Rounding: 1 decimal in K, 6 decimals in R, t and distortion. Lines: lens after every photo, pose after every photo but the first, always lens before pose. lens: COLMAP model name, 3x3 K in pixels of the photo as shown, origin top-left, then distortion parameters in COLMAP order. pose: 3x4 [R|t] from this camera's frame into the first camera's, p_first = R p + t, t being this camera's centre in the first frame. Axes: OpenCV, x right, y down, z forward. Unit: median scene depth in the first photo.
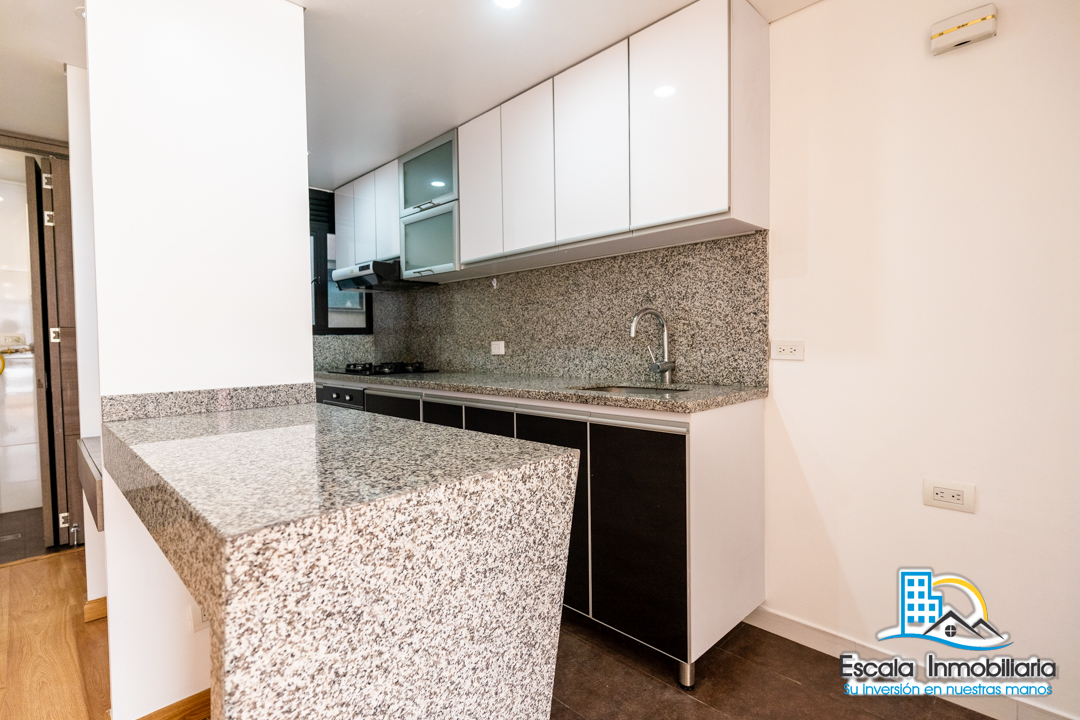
lens RADIAL K [[520.9, 0, 540.5], [0, 520.9, 359.7], [0, 0, 1]] dist [0.004589, 0.000371]
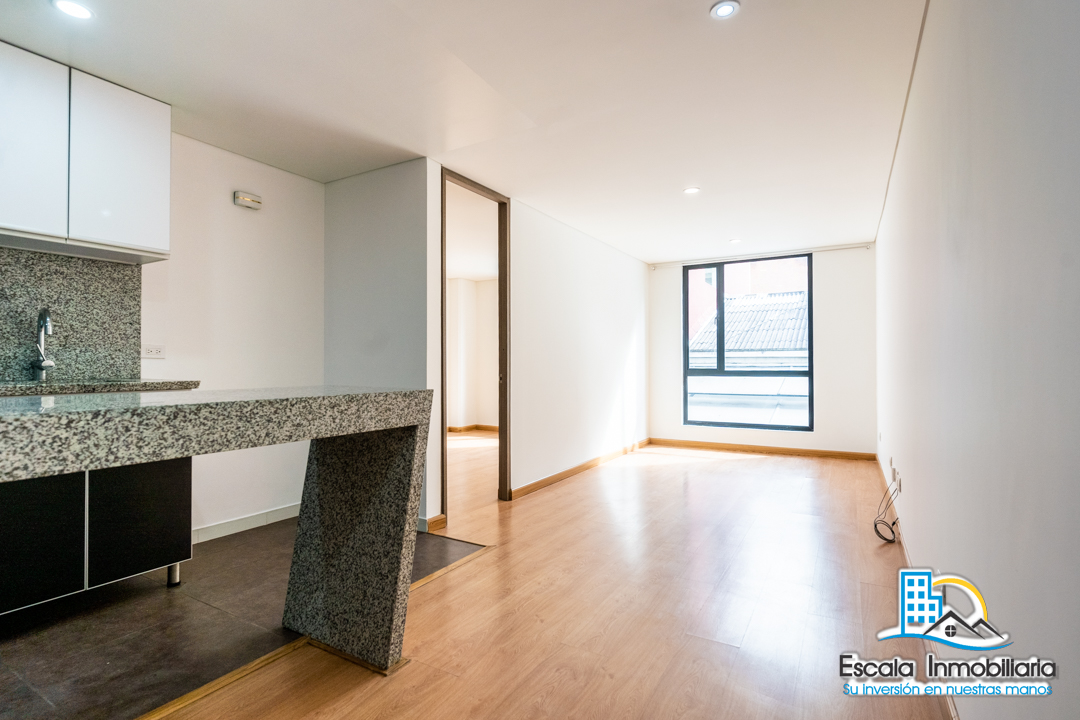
lens RADIAL K [[520.9, 0, 537.2], [0, 520.9, 360.8], [0, 0, 1]] dist [0.004589, 0.000371]
pose [[-0.257105, 0.018337, 0.966209, -1.008494], [0.033592, 0.999385, -0.010028, 0.048446], [-0.965799, 0.029879, -0.257563, 0.294624]]
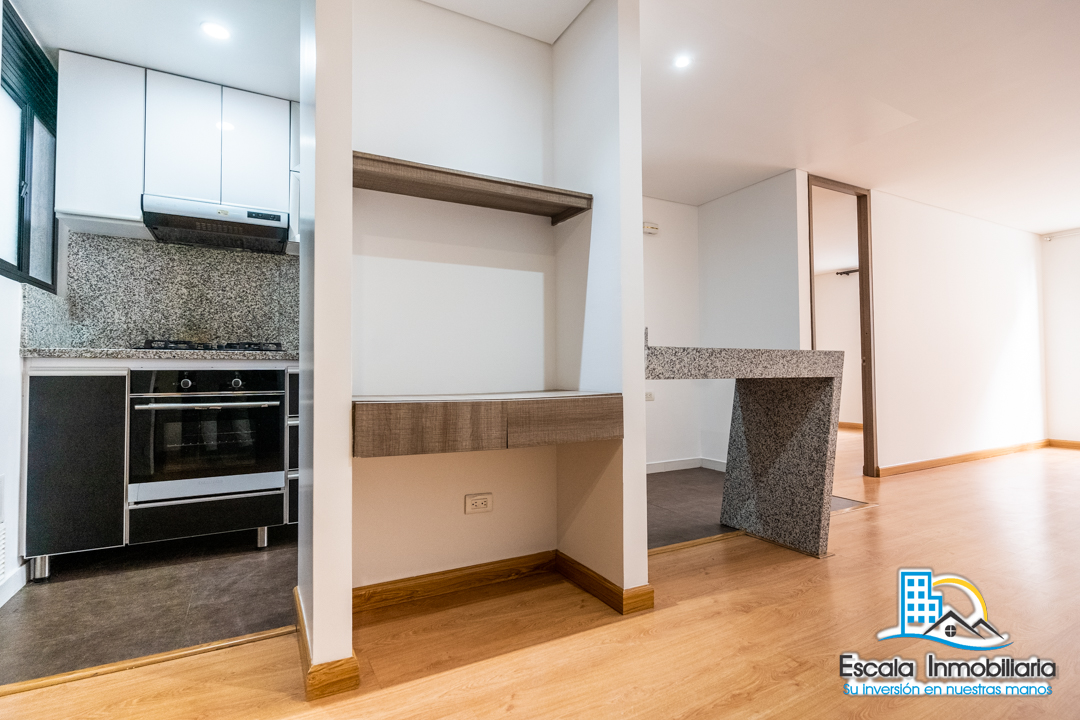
lens RADIAL K [[520.9, 0, 541.1], [0, 520.9, 360.7], [0, 0, 1]] dist [0.004589, 0.000371]
pose [[0.270289, 0.036230, 0.962097, -1.833748], [0.033311, 0.998341, -0.046954, 0.241362], [-0.962203, 0.044740, 0.268634, 0.908797]]
